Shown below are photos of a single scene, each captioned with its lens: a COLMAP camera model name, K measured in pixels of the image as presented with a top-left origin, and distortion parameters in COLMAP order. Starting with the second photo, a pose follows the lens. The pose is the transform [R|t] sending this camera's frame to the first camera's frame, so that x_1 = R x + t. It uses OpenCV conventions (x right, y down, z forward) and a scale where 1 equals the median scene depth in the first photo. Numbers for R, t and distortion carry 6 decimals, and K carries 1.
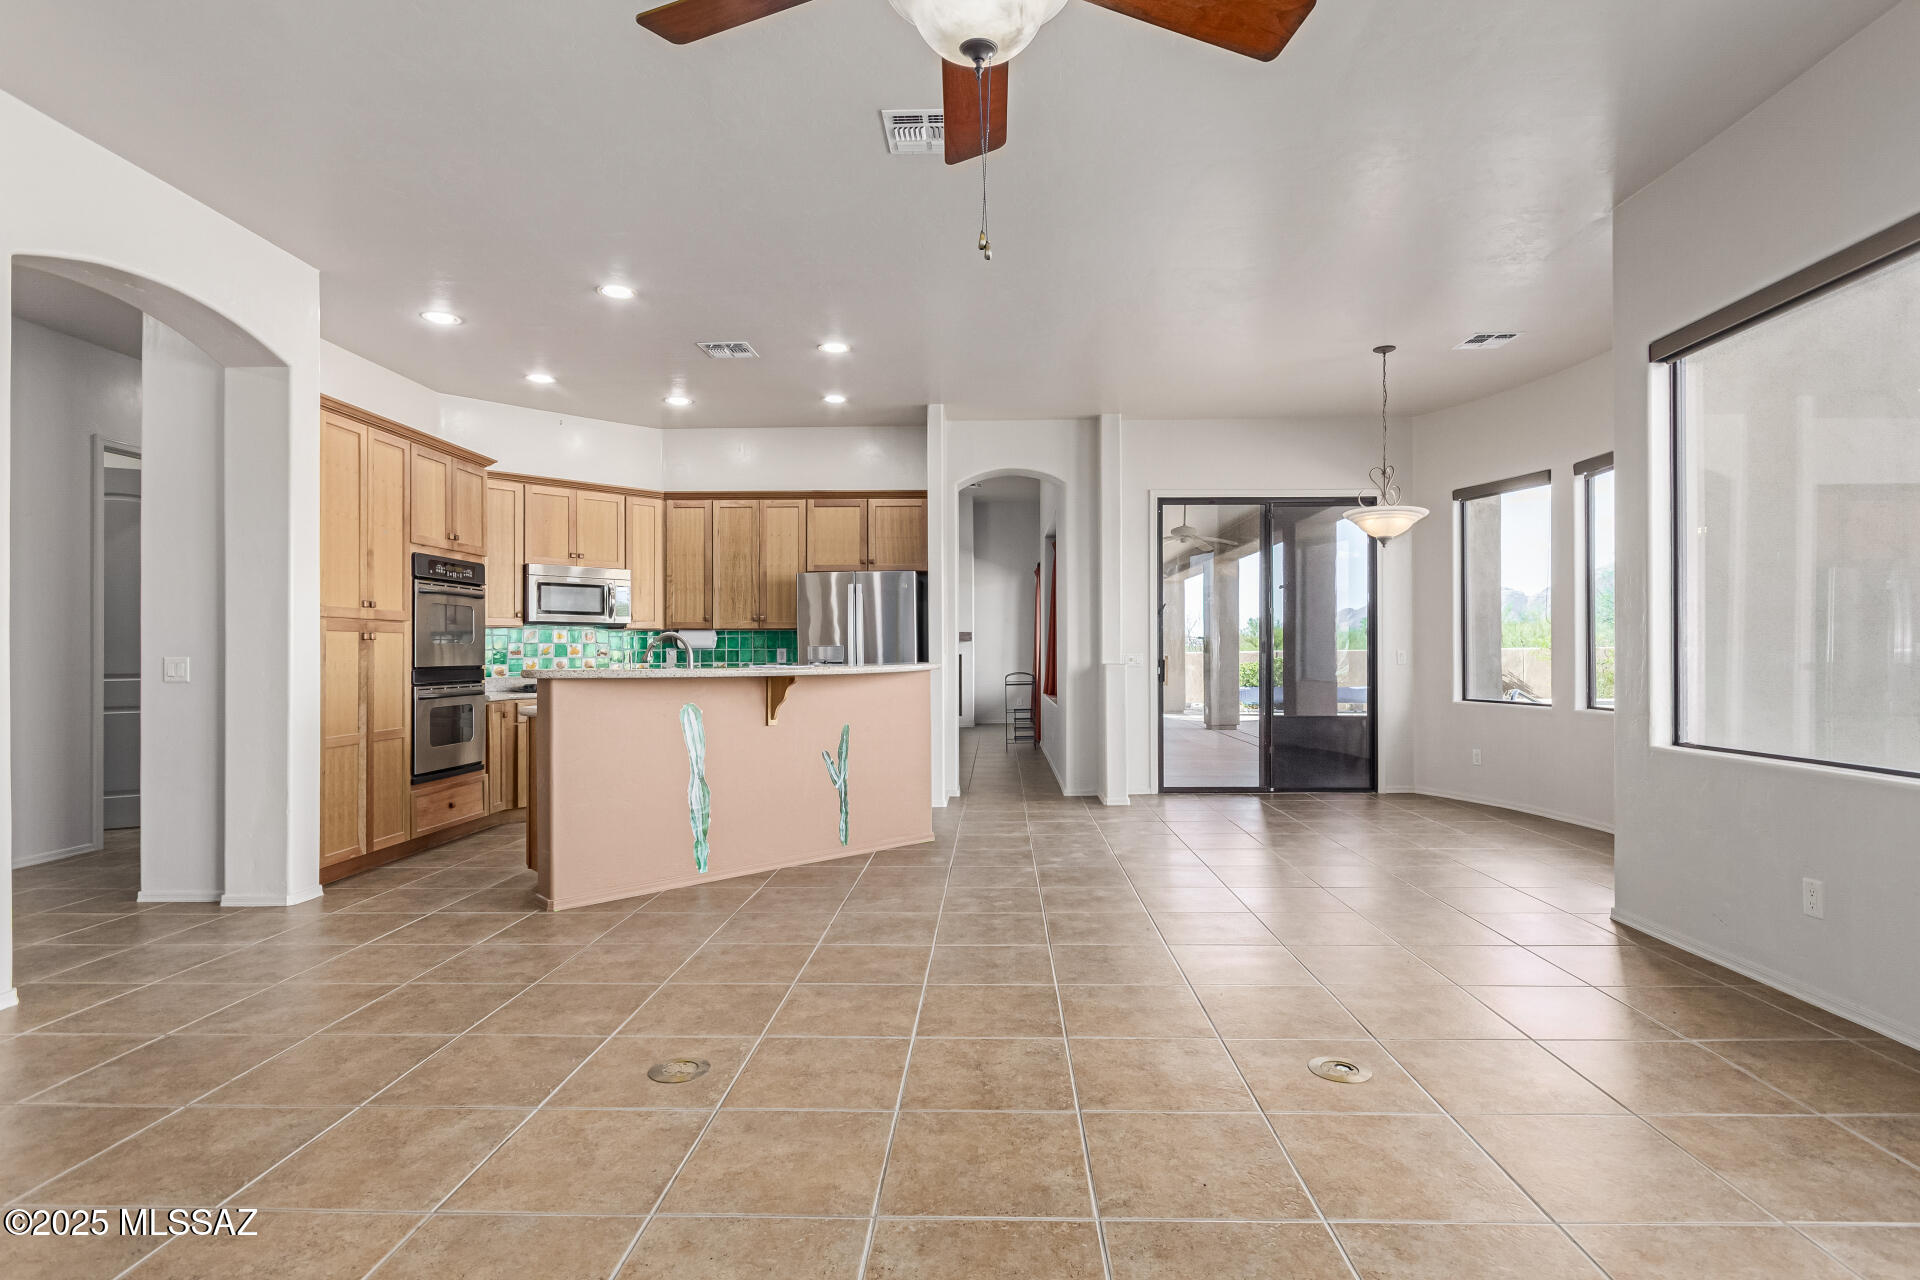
lens RADIAL K [[959.2, 0, 1003.6], [0, 959.2, 648.8], [0, 0, 1]] dist [-0.000292, -0.001122]
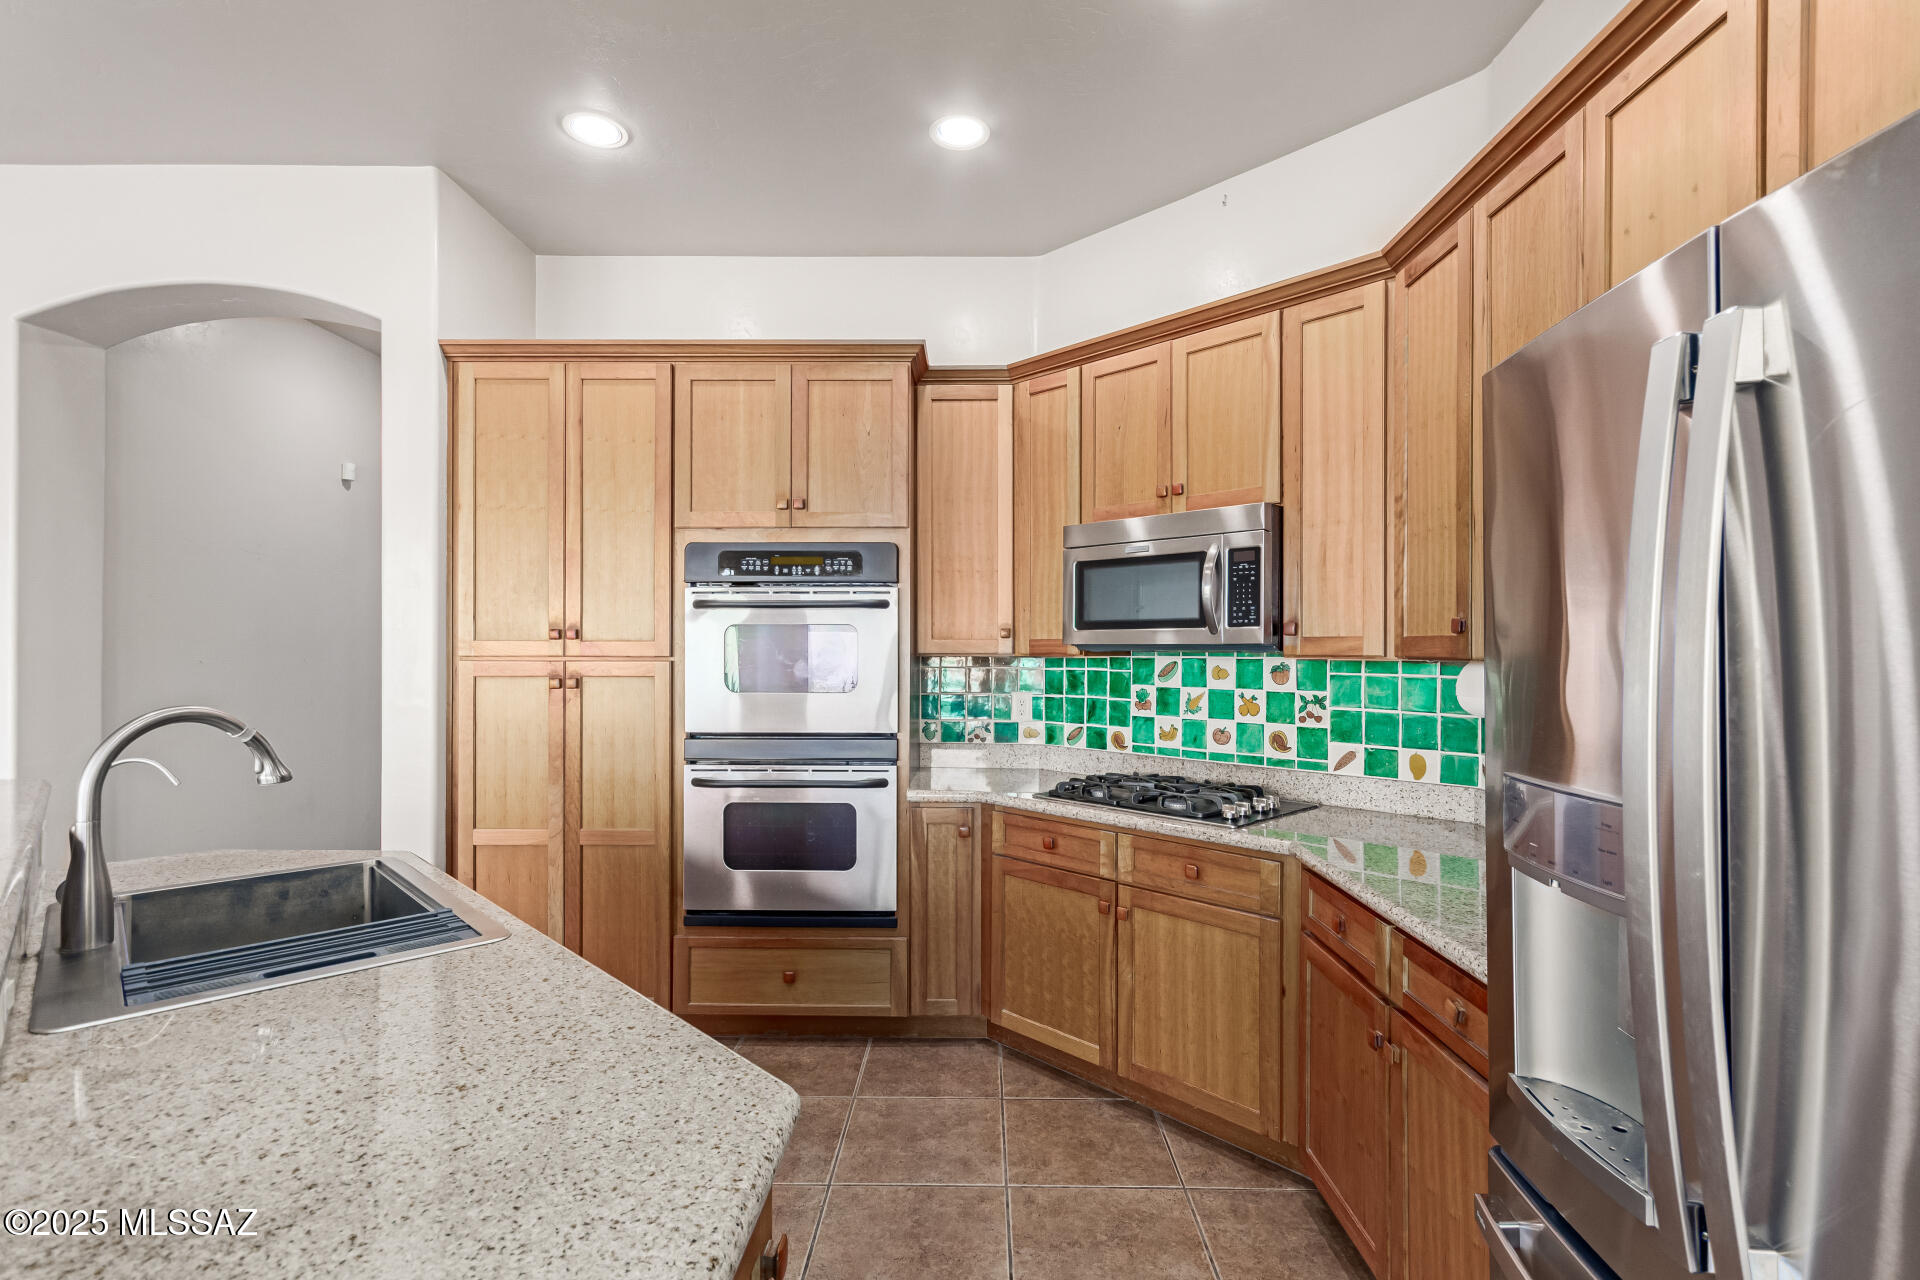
lens RADIAL K [[892.6, 0, 964.2], [0, 892.6, 641.7], [0, 0, 1]] dist [0.000393, 0.003082]
pose [[-0.006187, -0.005876, -0.999964, -0.048953], [0.003317, 0.999977, -0.005896, -0.031357], [0.999975, -0.003354, -0.006167, 1.069564]]
